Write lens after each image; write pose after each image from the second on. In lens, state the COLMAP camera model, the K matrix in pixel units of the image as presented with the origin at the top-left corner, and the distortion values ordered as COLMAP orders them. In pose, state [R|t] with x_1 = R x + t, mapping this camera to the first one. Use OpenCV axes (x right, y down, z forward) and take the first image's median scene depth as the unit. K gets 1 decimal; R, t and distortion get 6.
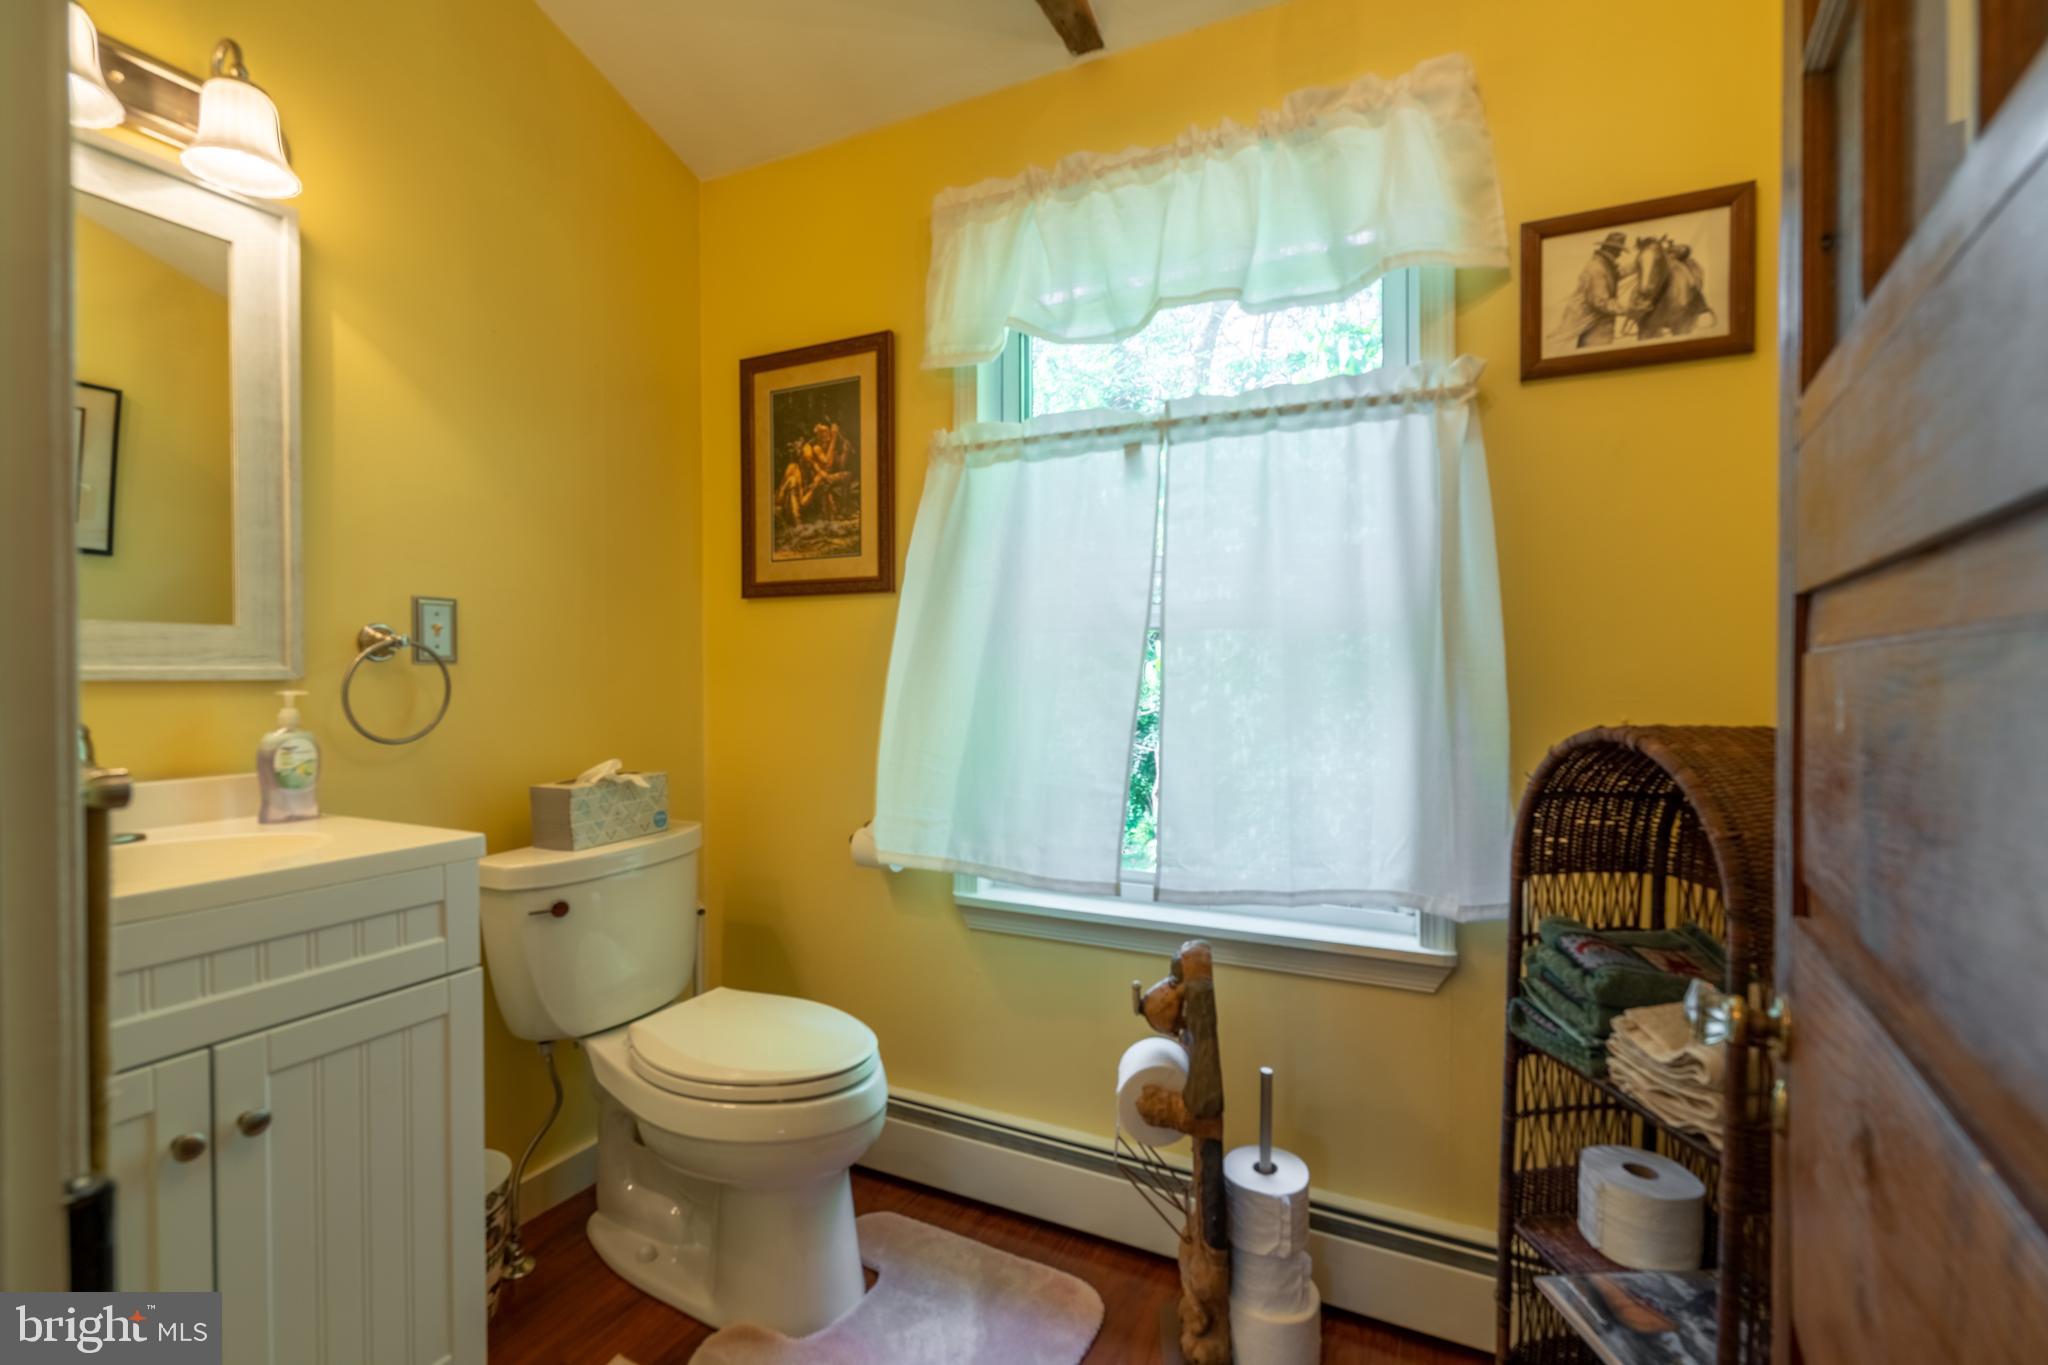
lens RADIAL K [[907.6, 0, 1021.5], [0, 907.6, 681.8], [0, 0, 1]] dist [-0.008560, 0.000544]
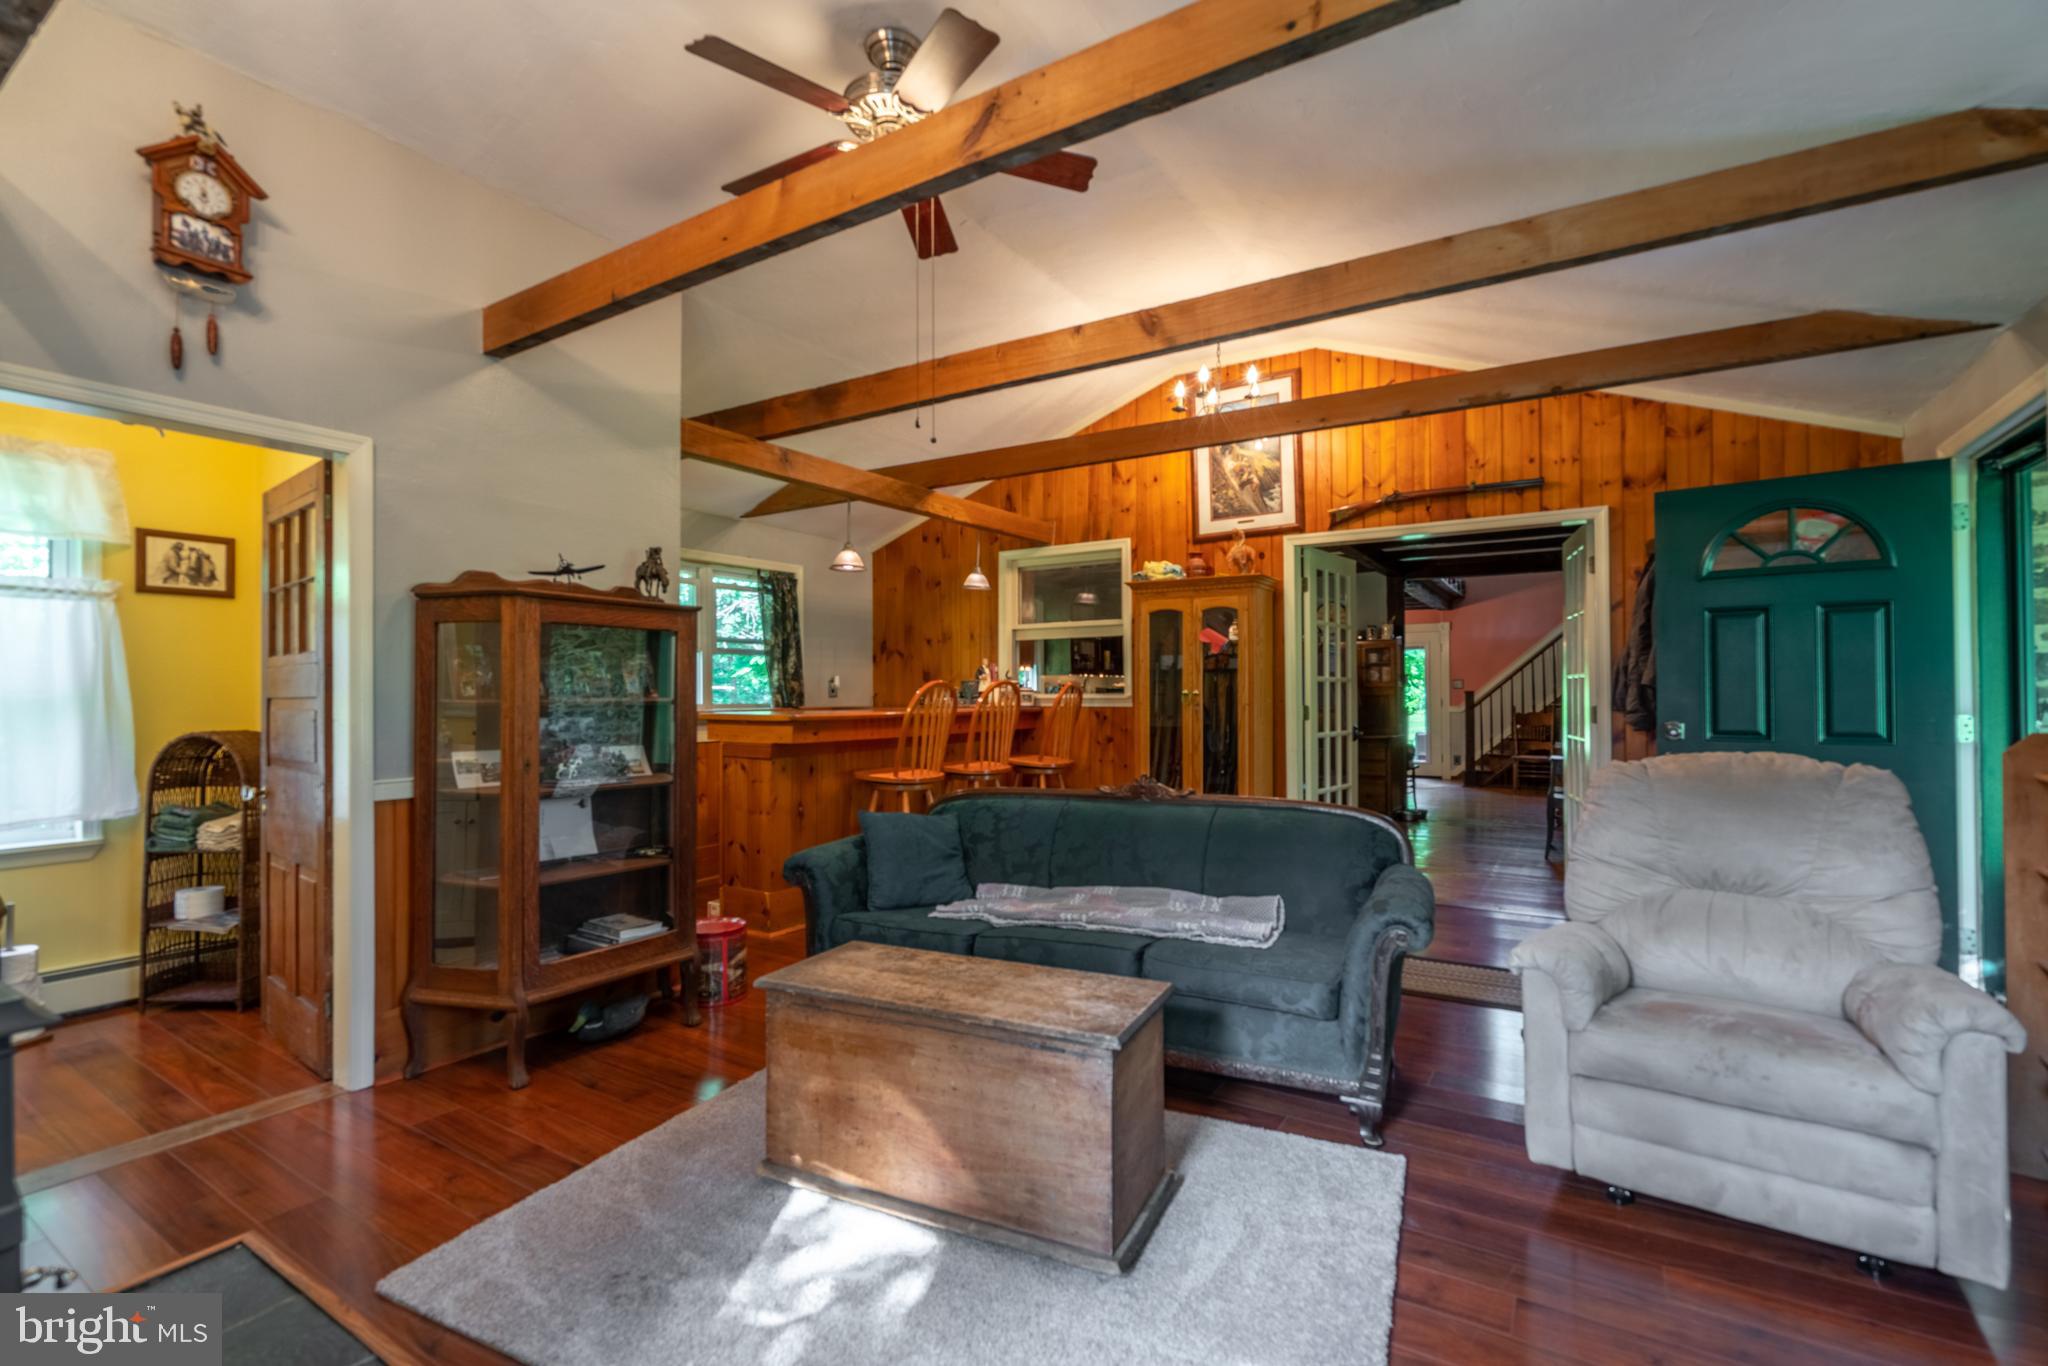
lens RADIAL K [[915.3, 0, 1025.8], [0, 915.3, 687.9], [0, 0, 1]] dist [-0.000675, 0.000134]
pose [[0.102387, 0.006281, 0.994725, -1.678289], [0.014157, 0.999870, -0.007771, -0.027498], [-0.994644, 0.014878, 0.102285, -1.650884]]
